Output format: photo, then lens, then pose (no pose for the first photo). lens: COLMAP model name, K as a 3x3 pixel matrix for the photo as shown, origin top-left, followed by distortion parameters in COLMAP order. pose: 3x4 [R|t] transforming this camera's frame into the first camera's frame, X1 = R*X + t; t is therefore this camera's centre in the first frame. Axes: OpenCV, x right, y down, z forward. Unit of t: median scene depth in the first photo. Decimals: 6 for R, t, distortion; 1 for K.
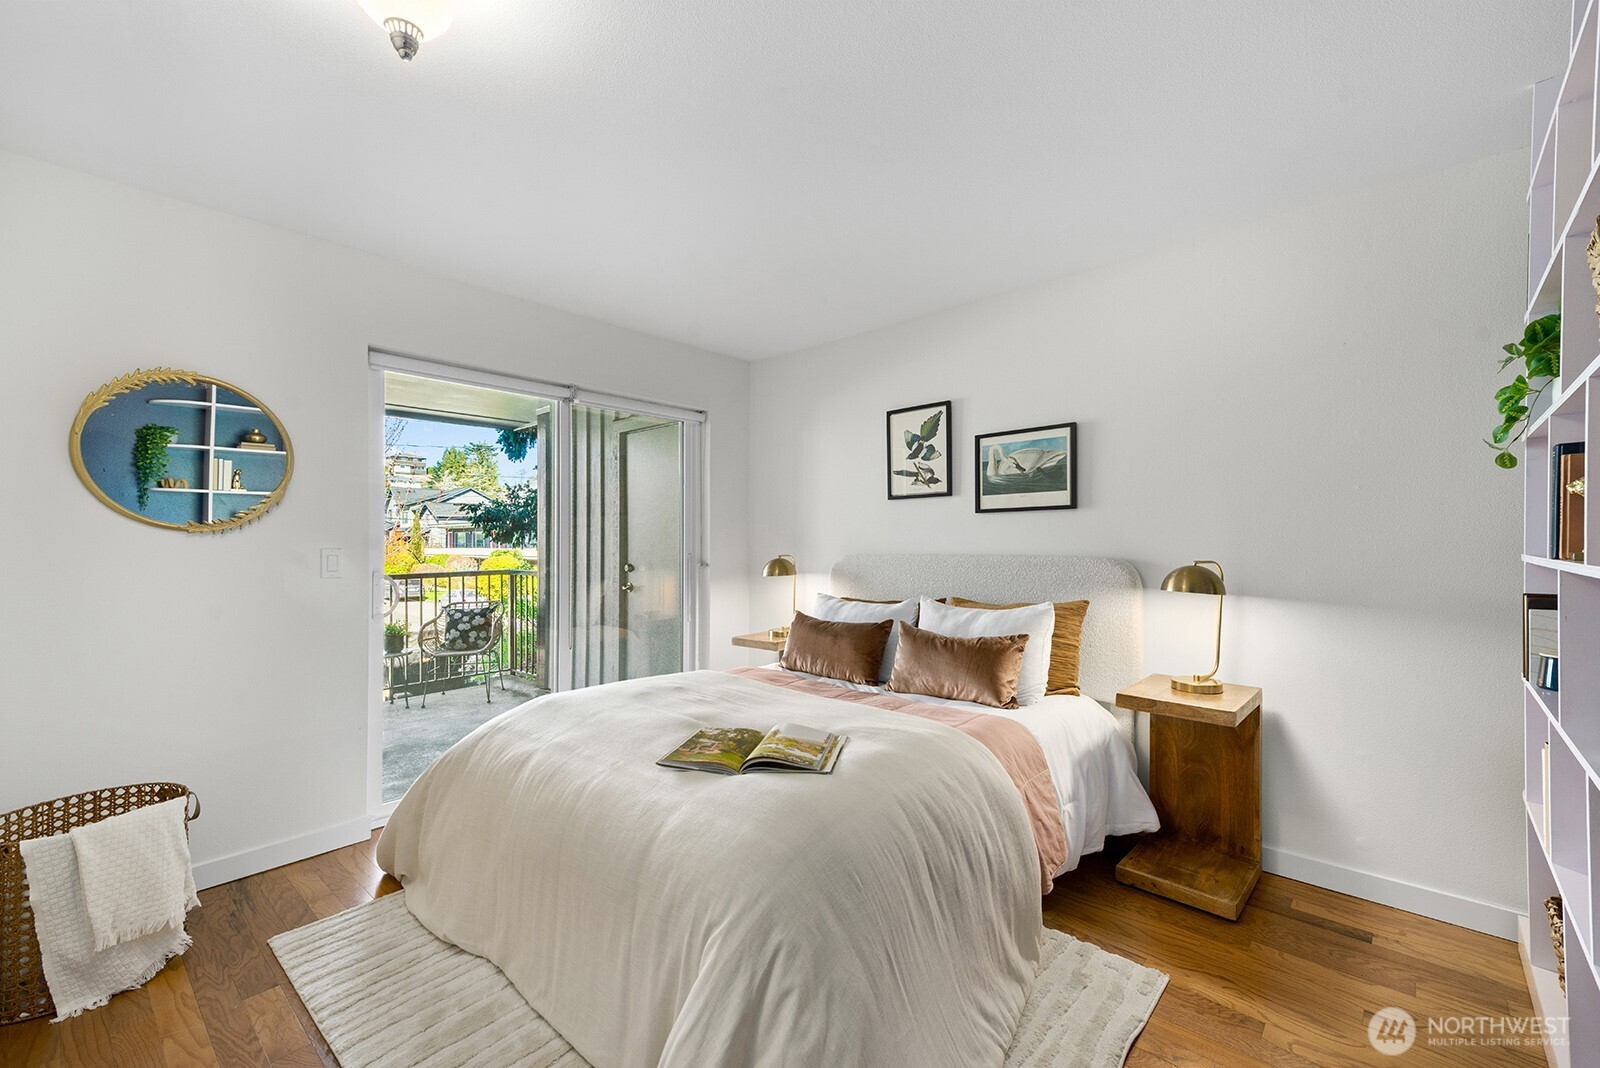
lens RADIAL K [[666.6, 0, 806.4], [0, 666.6, 524.1], [0, 0, 1]] dist [0.010918, -0.000013]
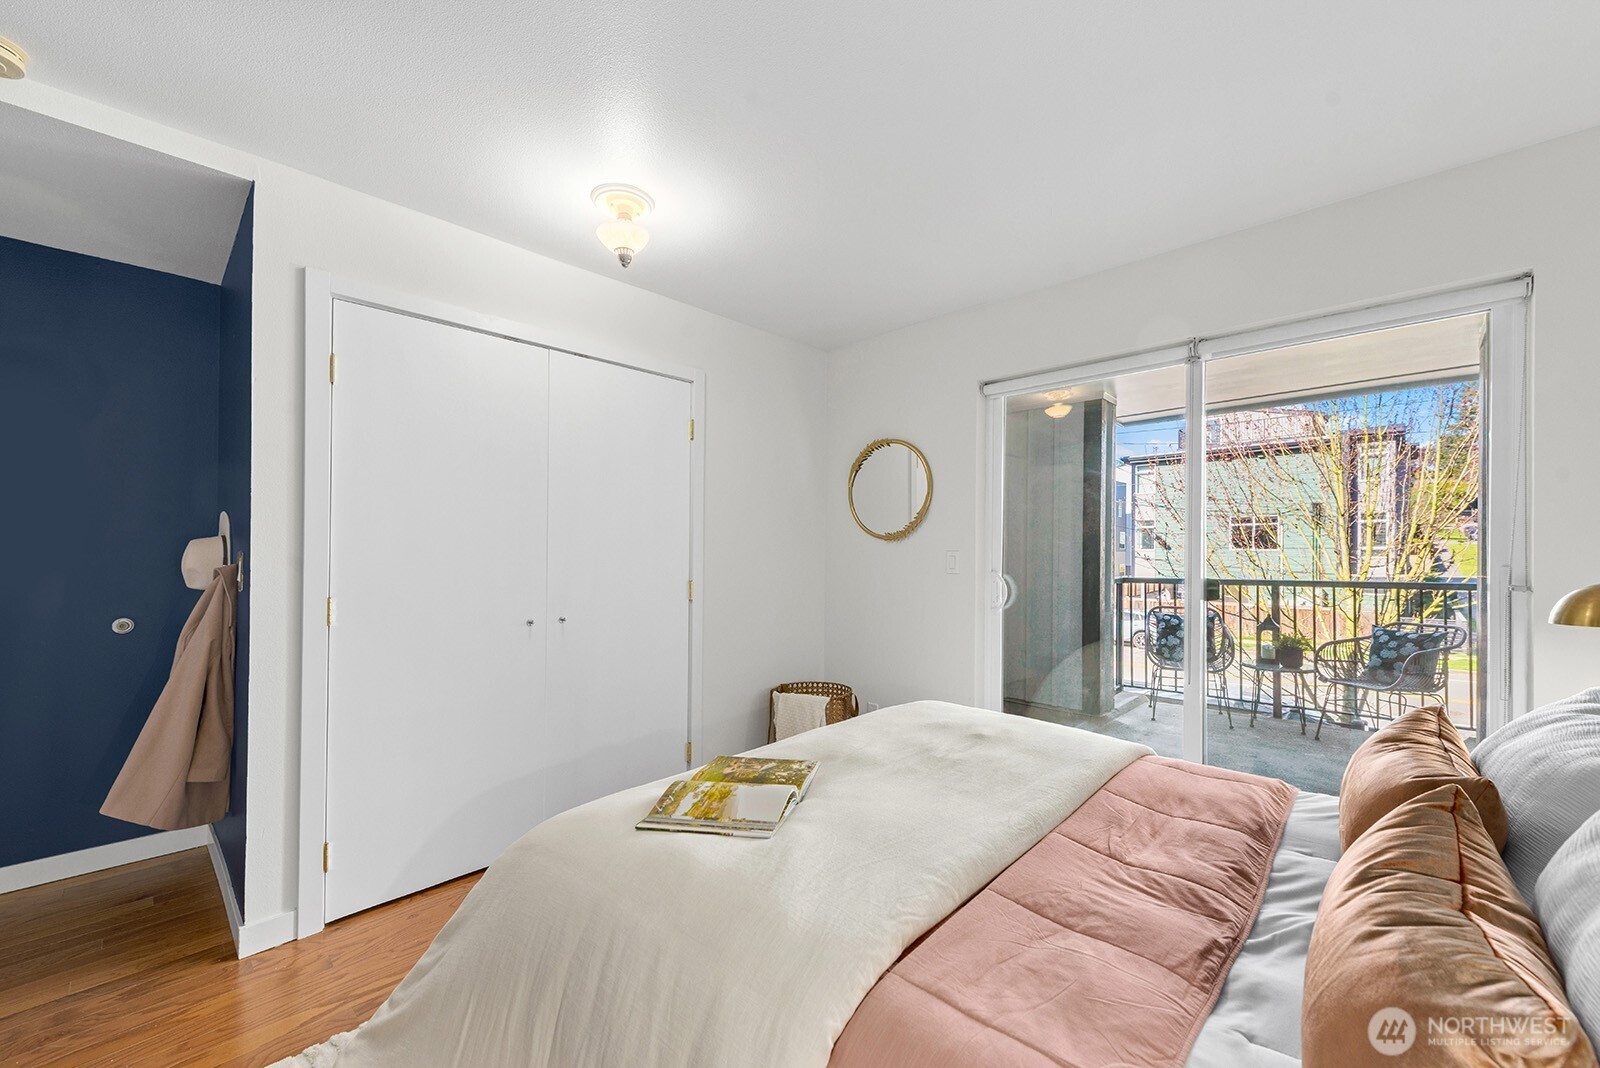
lens RADIAL K [[631.2, 0, 822.9], [0, 631.2, 546.0], [0, 0, 1]] dist [0.000912, 0.000015]
pose [[-0.017974, -0.005649, -0.999823, 0.389581], [0.032600, 0.999449, -0.006233, 0.019452], [0.999307, -0.032706, -0.017780, 0.606817]]
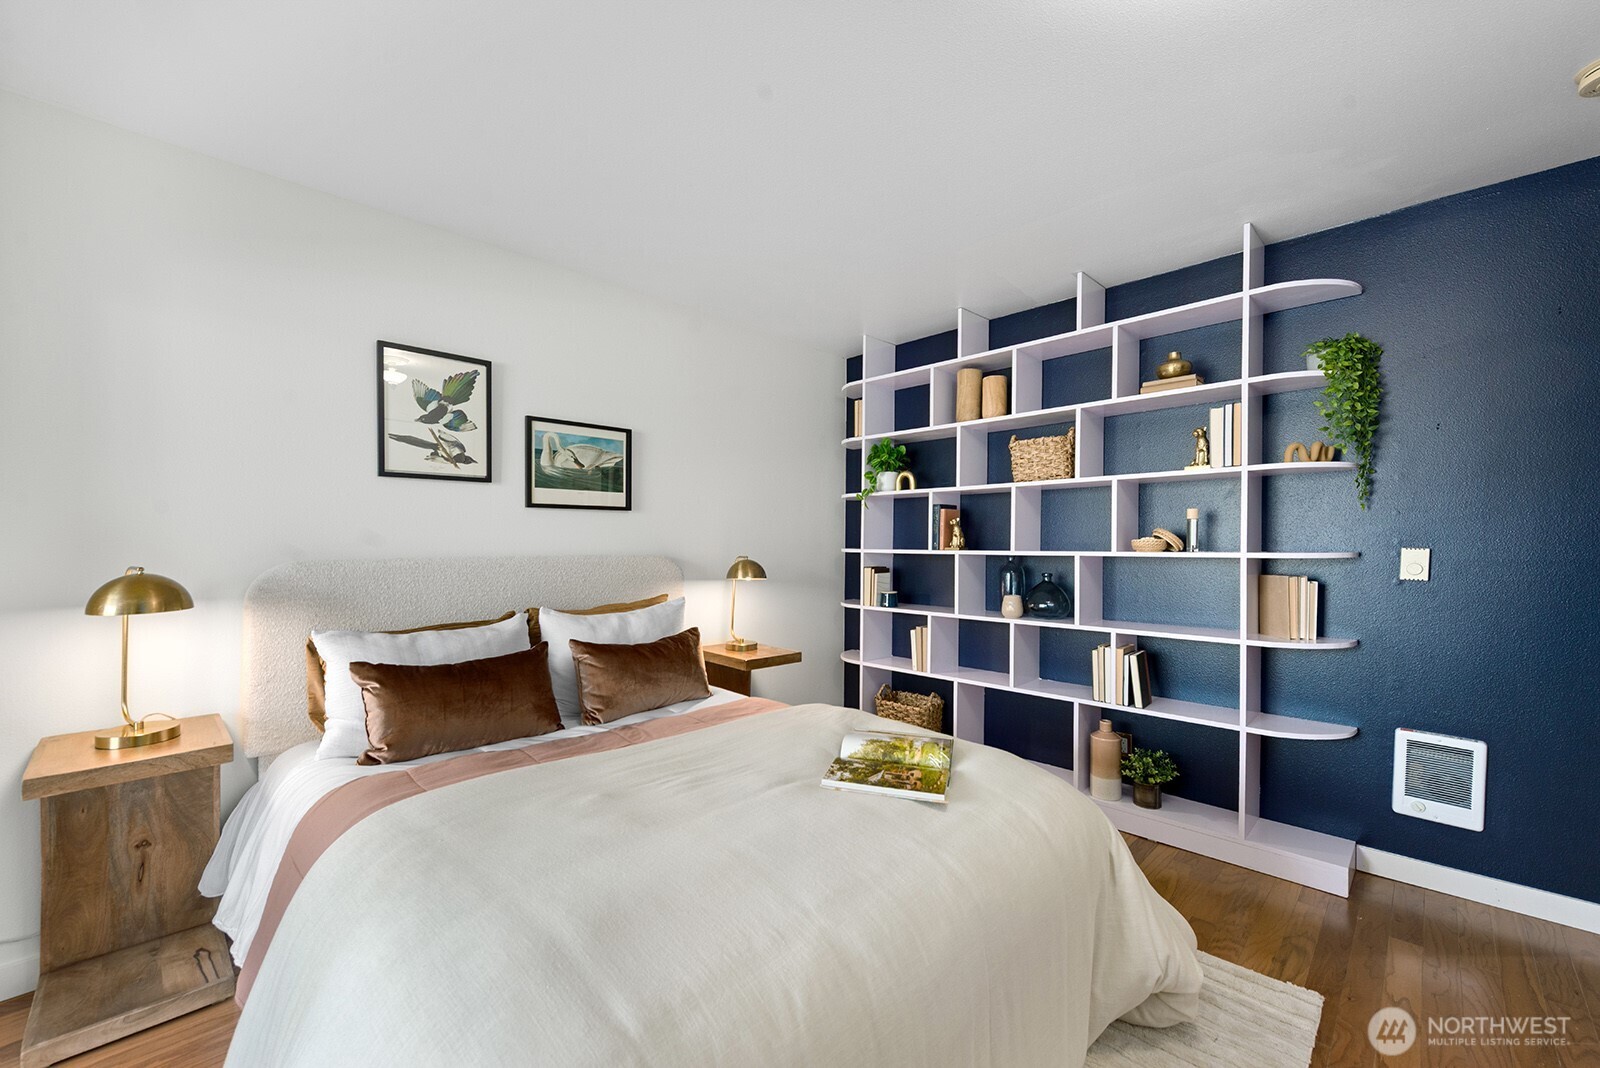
lens RADIAL K [[631.2, 0, 822.9], [0, 631.2, 546.0], [0, 0, 1]] dist [0.000912, 0.000015]
pose [[0.026904, 0.001835, 0.999636, -0.517586], [-0.028494, 0.999593, -0.001068, 0.021895], [-0.999232, -0.028455, 0.026945, 0.582037]]
